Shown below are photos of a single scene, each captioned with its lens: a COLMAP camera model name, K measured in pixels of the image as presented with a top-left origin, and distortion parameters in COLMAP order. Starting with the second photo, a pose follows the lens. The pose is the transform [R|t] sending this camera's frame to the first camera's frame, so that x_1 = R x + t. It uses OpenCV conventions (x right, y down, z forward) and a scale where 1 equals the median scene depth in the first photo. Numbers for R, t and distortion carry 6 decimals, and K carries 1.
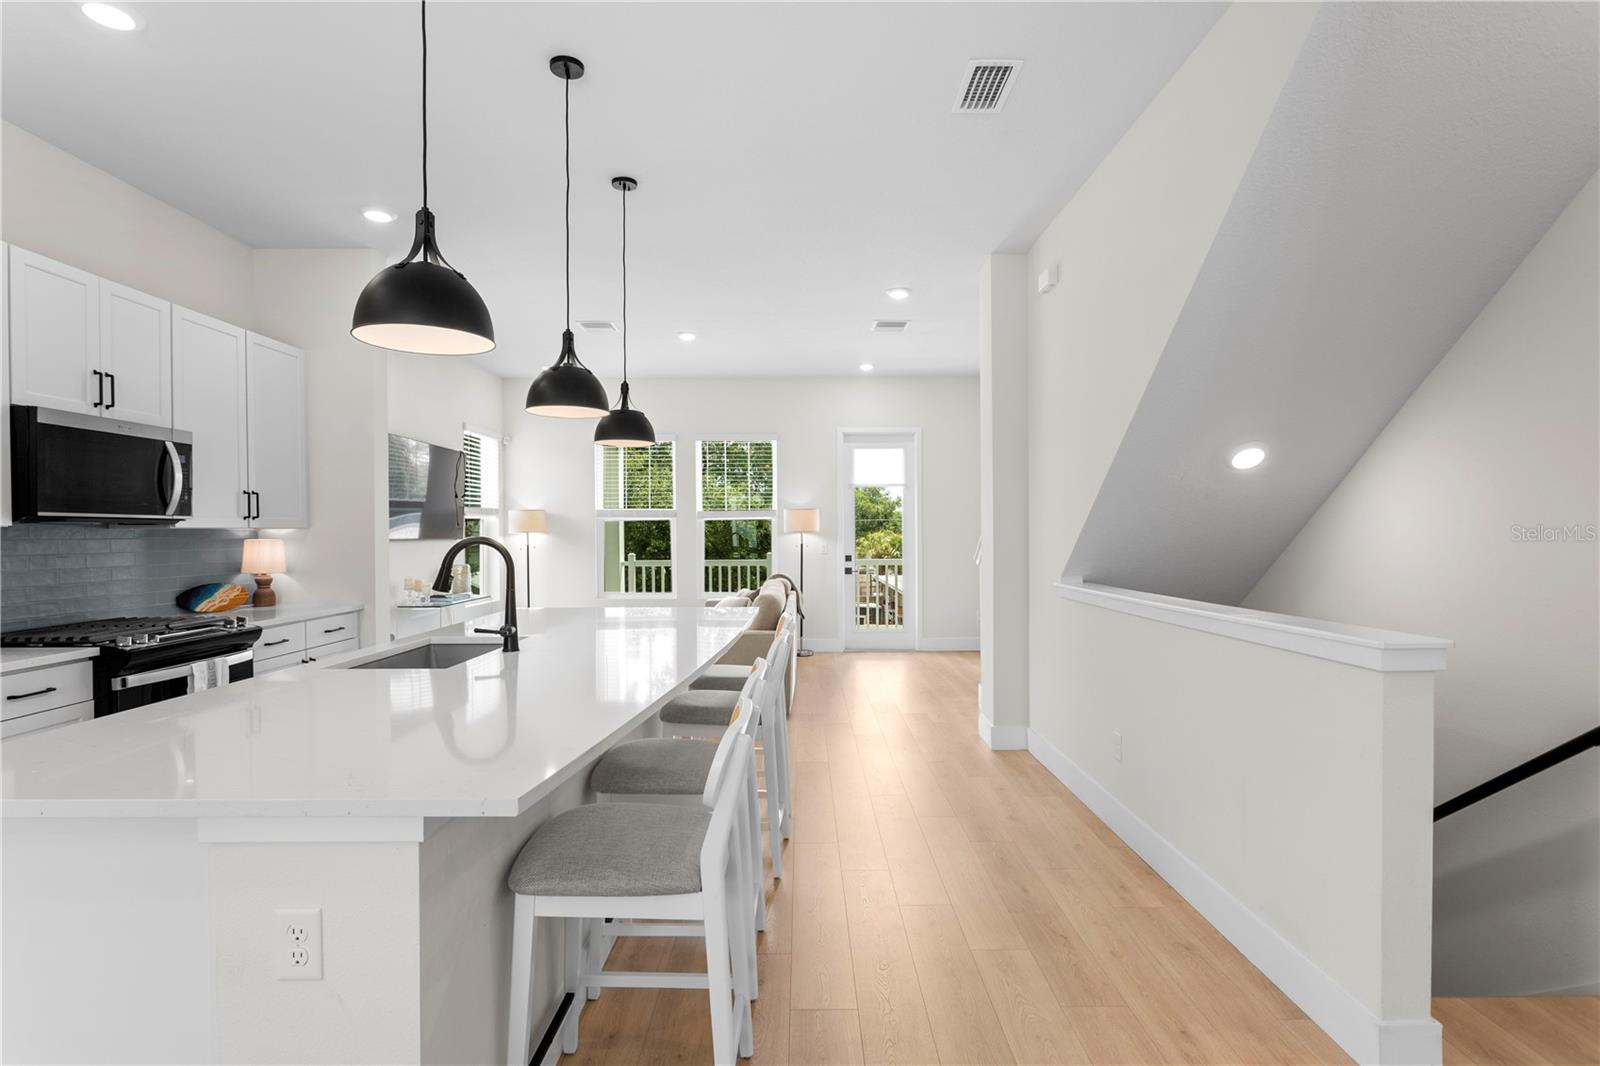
lens RADIAL K [[794.2, 0, 804.3], [0, 794.2, 535.9], [0, 0, 1]] dist [-0.016296, 0.010033]
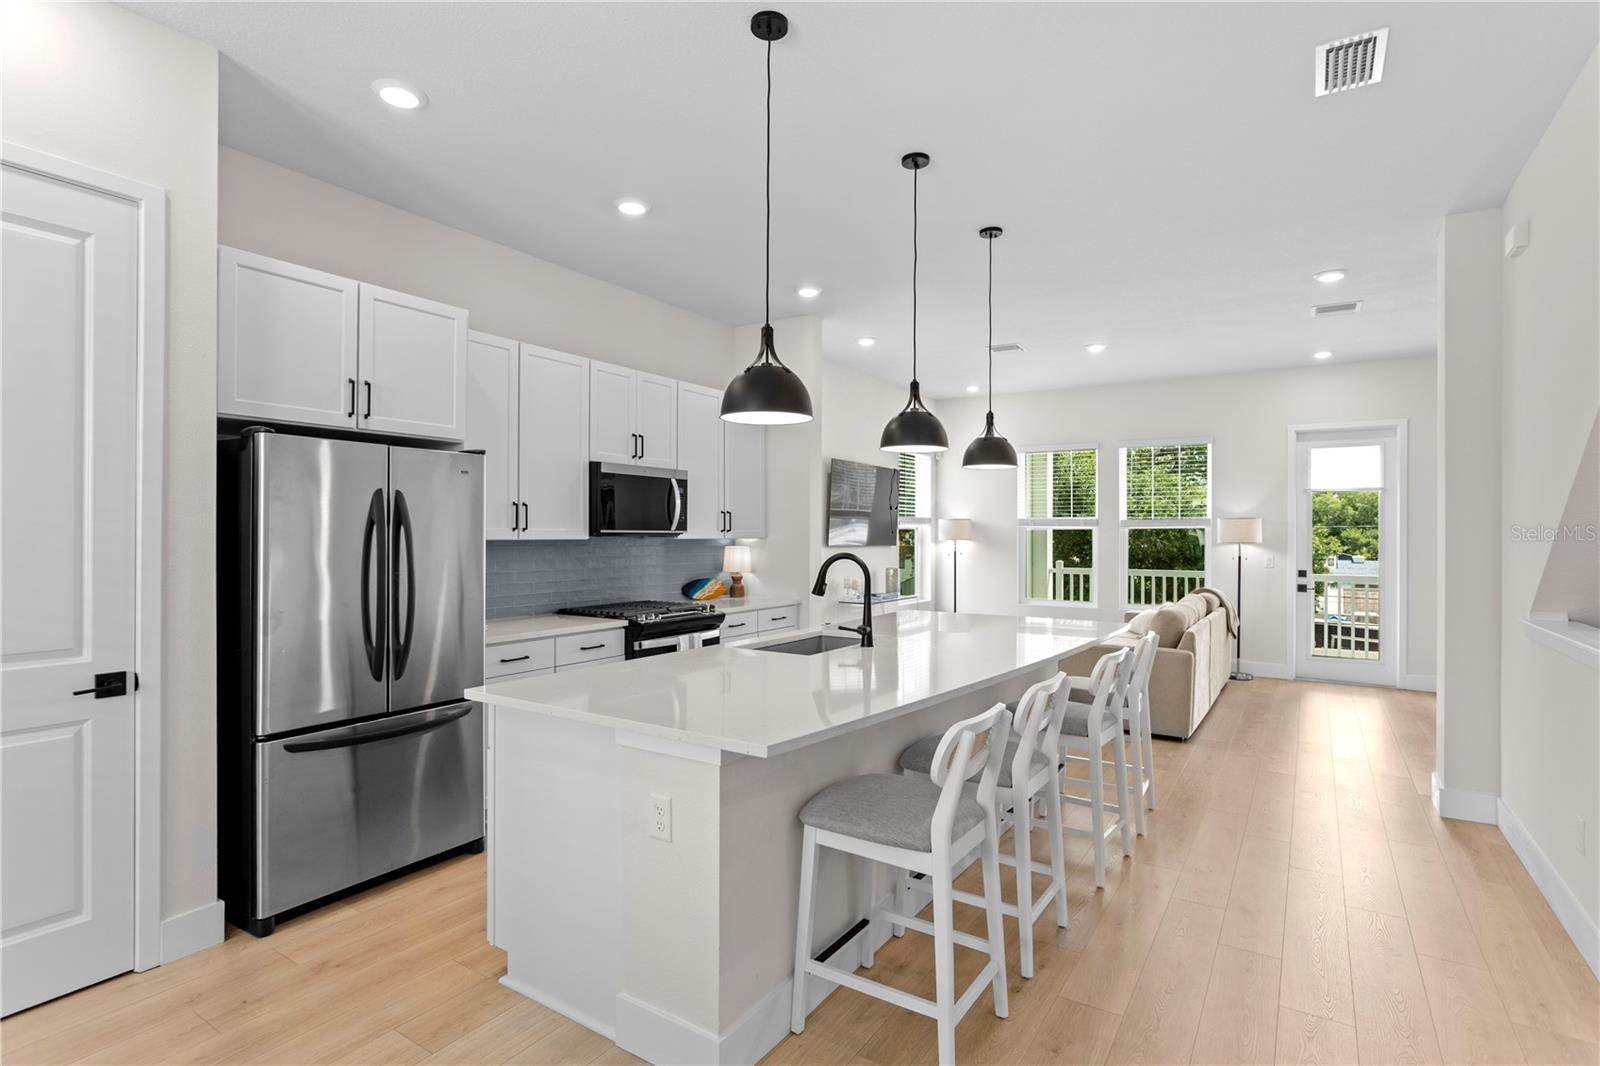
lens RADIAL K [[794.2, 0, 804.3], [0, 794.2, 535.9], [0, 0, 1]] dist [-0.016296, 0.010033]
pose [[0.838001, 0.010959, -0.545558, 0.146223], [-0.011715, 0.999929, 0.002091, -0.018729], [0.545543, 0.004639, 0.838070, -0.059161]]
